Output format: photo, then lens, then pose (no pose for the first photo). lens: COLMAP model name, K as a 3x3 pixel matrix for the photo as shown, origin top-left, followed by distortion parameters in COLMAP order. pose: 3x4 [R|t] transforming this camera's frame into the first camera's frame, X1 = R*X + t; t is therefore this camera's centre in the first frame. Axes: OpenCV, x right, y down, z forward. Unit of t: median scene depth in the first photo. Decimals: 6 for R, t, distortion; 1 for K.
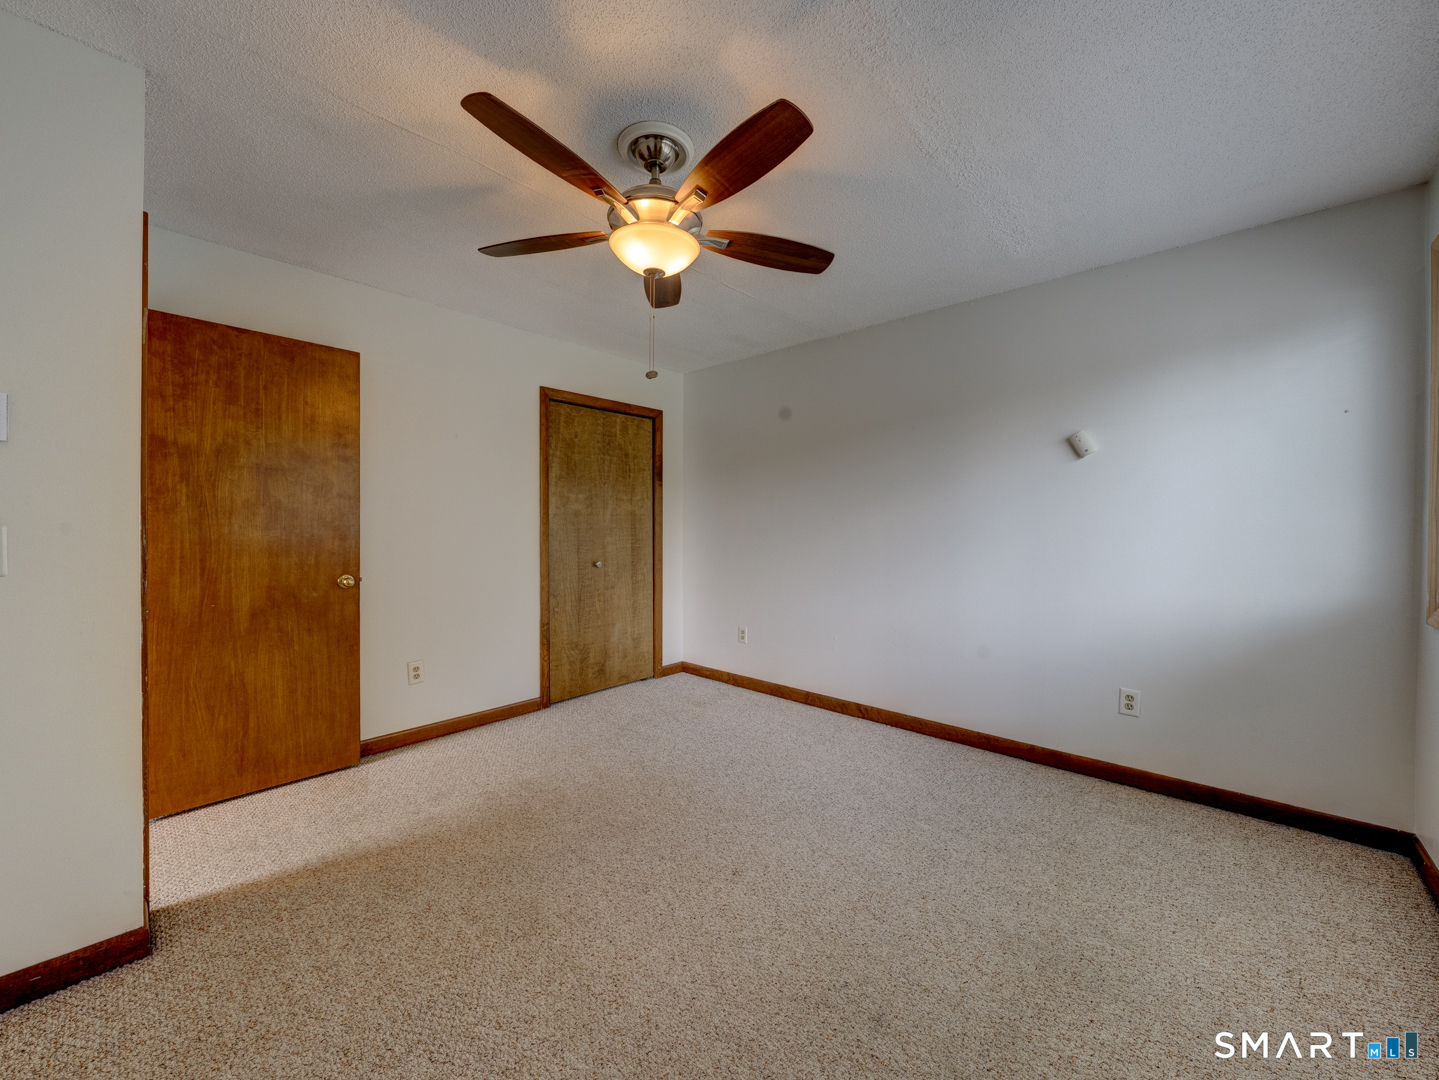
lens RADIAL K [[547.6, 0, 722.8], [0, 547.6, 534.8], [0, 0, 1]] dist [-0.001199, 0.000071]
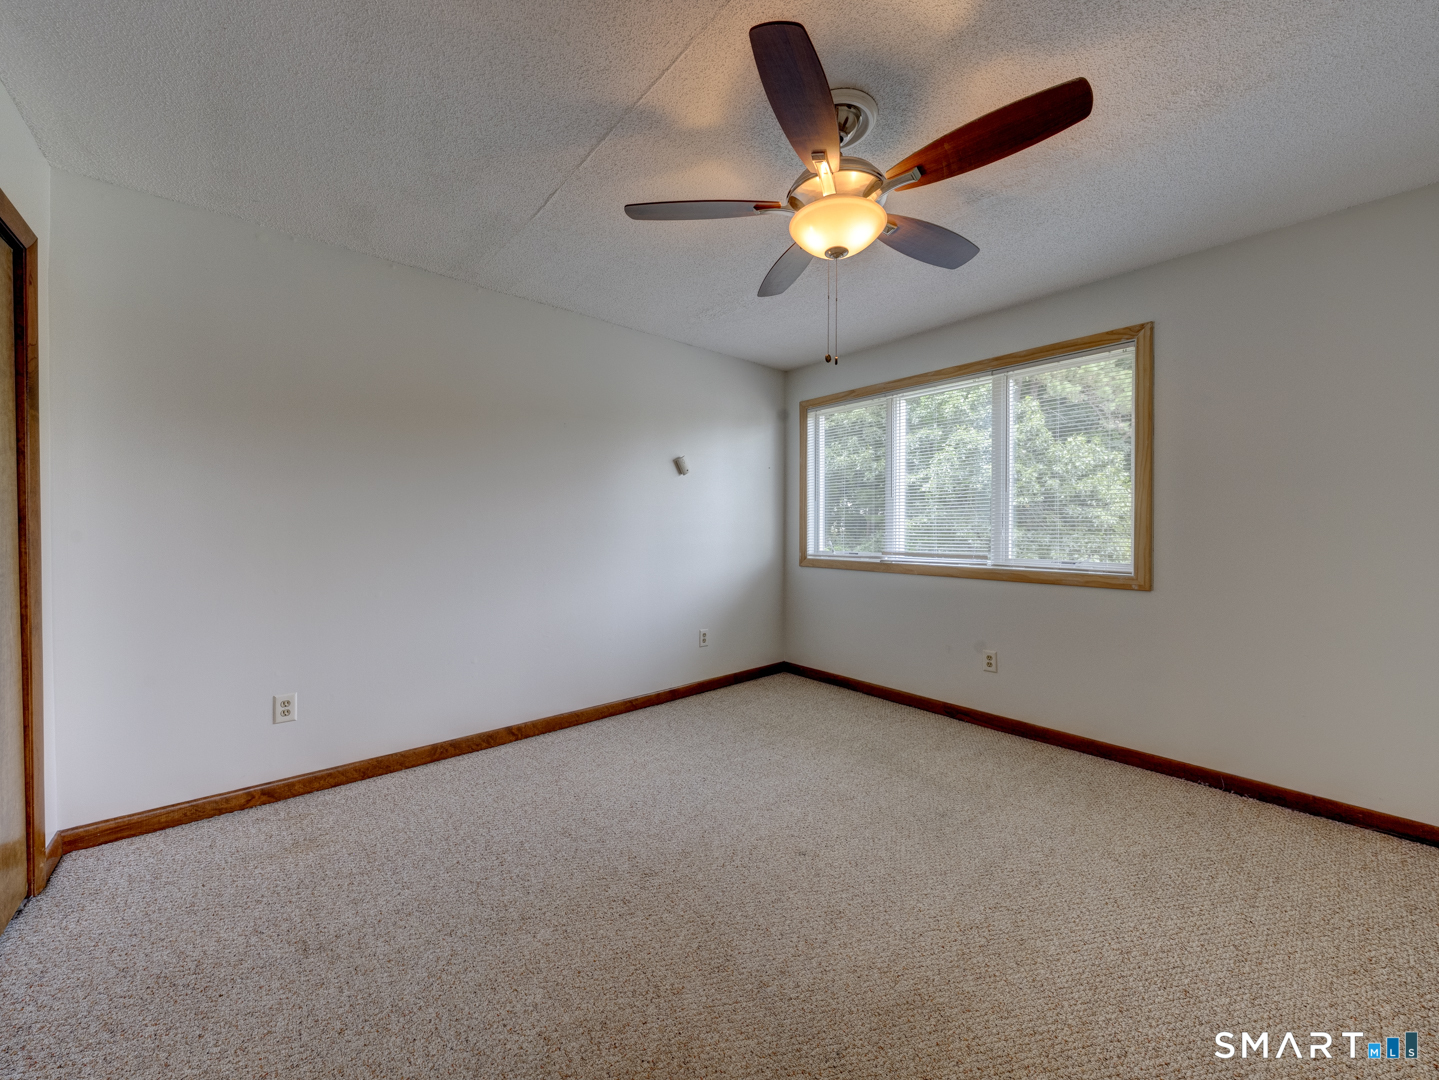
lens RADIAL K [[547.6, 0, 722.8], [0, 547.6, 534.8], [0, 0, 1]] dist [-0.001199, 0.000071]
pose [[0.117037, -0.013561, 0.993035, -0.744751], [0.011647, 0.999857, 0.012282, -0.001189], [-0.993059, 0.010128, 0.117178, 0.742087]]
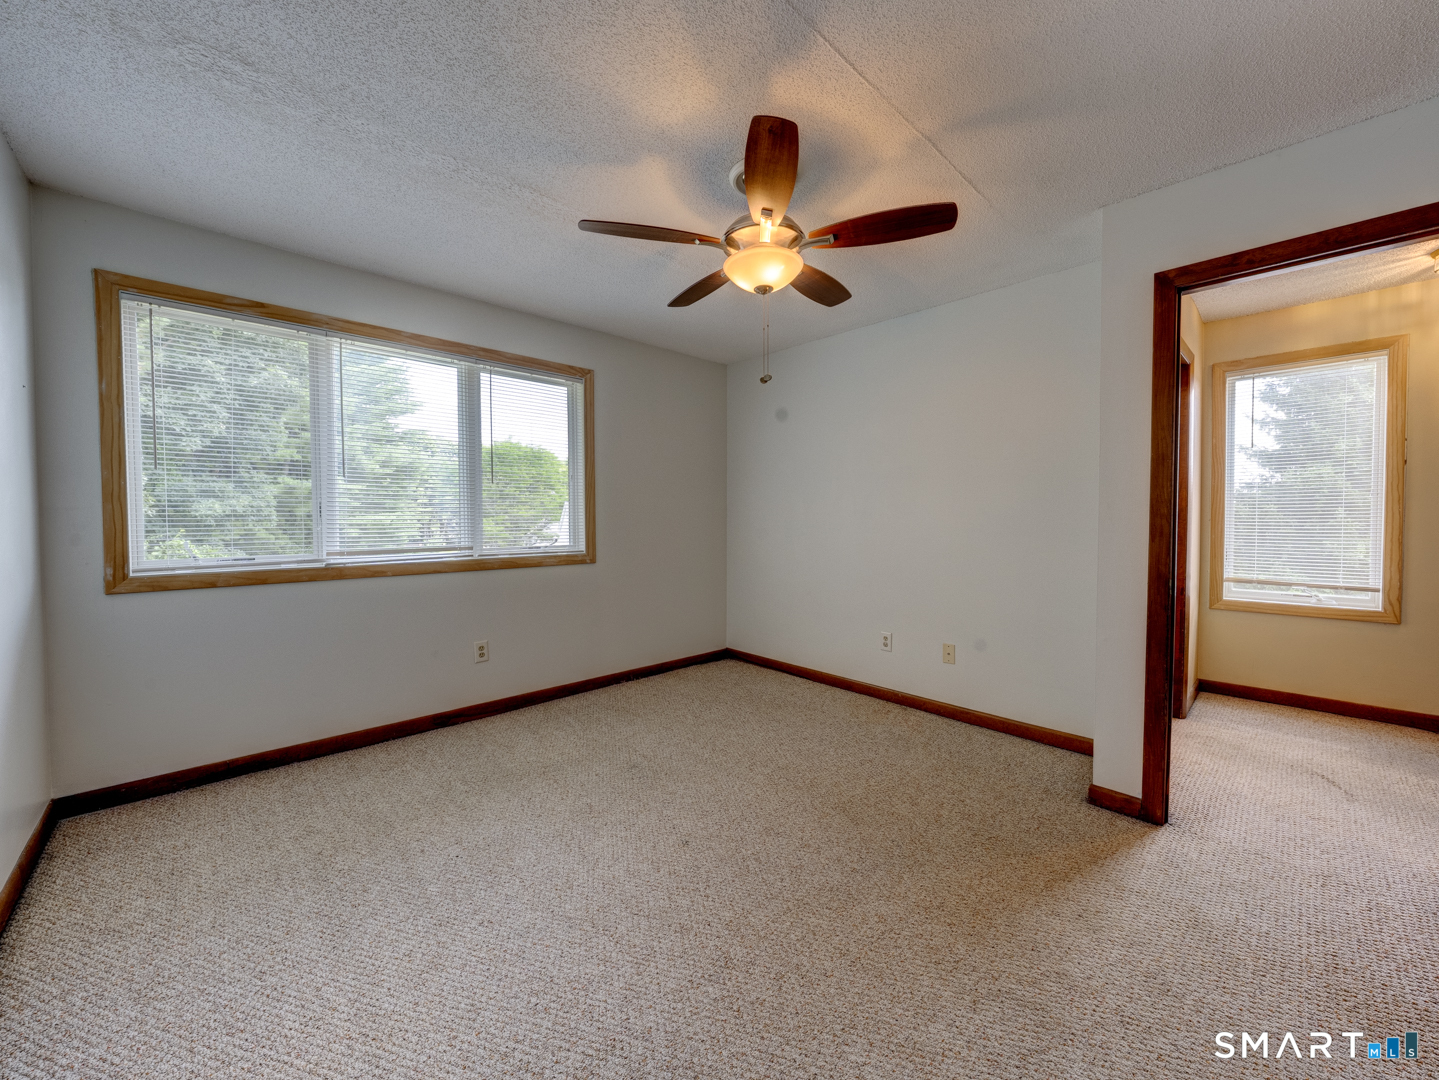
lens RADIAL K [[547.6, 0, 722.8], [0, 547.6, 534.8], [0, 0, 1]] dist [-0.001199, 0.000071]
pose [[-0.997224, -0.002072, 0.074427, -0.090366], [0.001344, 0.998949, 0.045819, -0.012847], [-0.074444, 0.045791, -0.996173, 1.465315]]
